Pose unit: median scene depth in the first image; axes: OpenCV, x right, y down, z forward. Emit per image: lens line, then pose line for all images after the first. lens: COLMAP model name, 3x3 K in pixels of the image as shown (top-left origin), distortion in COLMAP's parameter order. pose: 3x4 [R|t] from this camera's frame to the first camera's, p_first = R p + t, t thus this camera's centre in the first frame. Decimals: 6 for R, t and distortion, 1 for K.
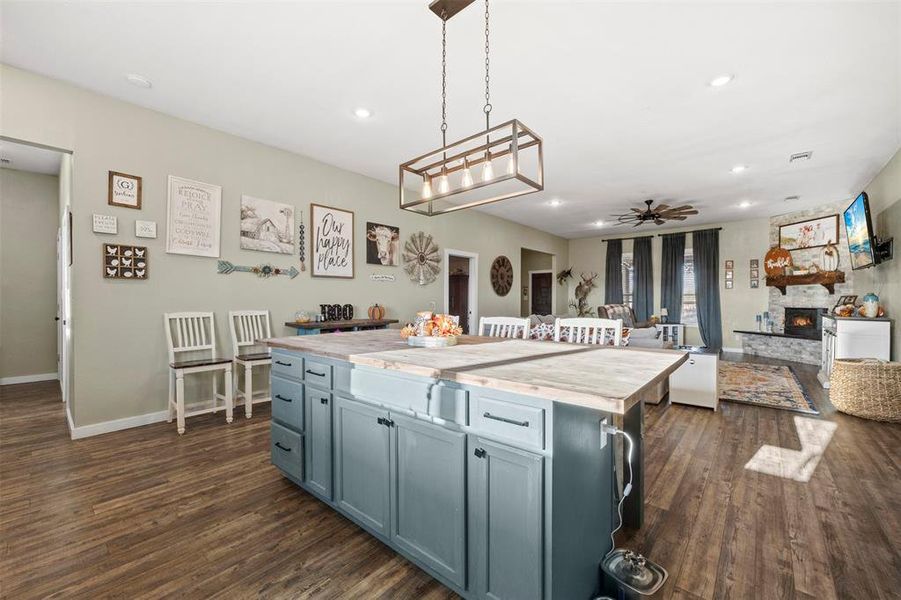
lens RADIAL K [[363.6, 0, 448.6], [0, 363.6, 302.9], [0, 0, 1]] dist [-0.000479, -0.000376]
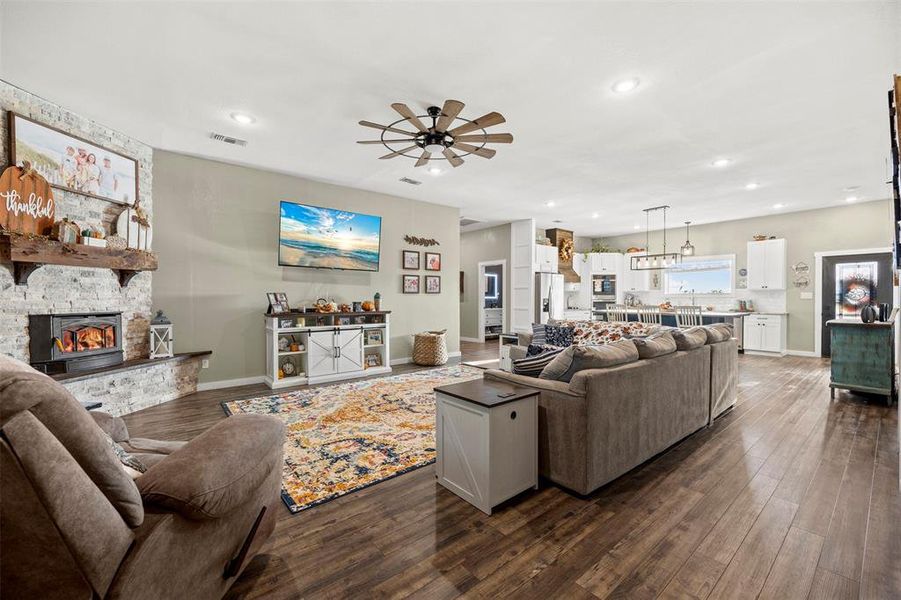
lens RADIAL K [[363.6, 0, 448.6], [0, 363.6, 302.9], [0, 0, 1]] dist [-0.000479, -0.000376]
pose [[-0.984063, -0.004084, 0.177776, 0.507472], [-0.000227, 0.999764, 0.021714, -0.014134], [-0.177822, 0.021327, -0.983831, 1.773027]]
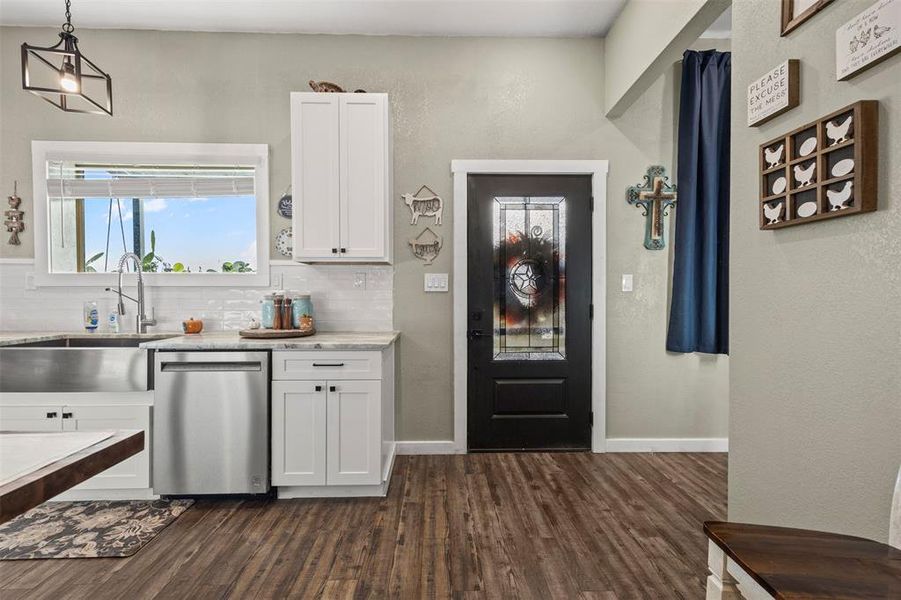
lens RADIAL K [[360.3, 0, 441.7], [0, 360.3, 297.9], [0, 0, 1]] dist [0.001318, 0.000040]
pose [[-0.745695, 0.003010, -0.666280, -0.234684], [-0.008347, 0.999869, 0.013858, 0.000949], [0.666235, 0.015895, -0.745573, 0.594535]]
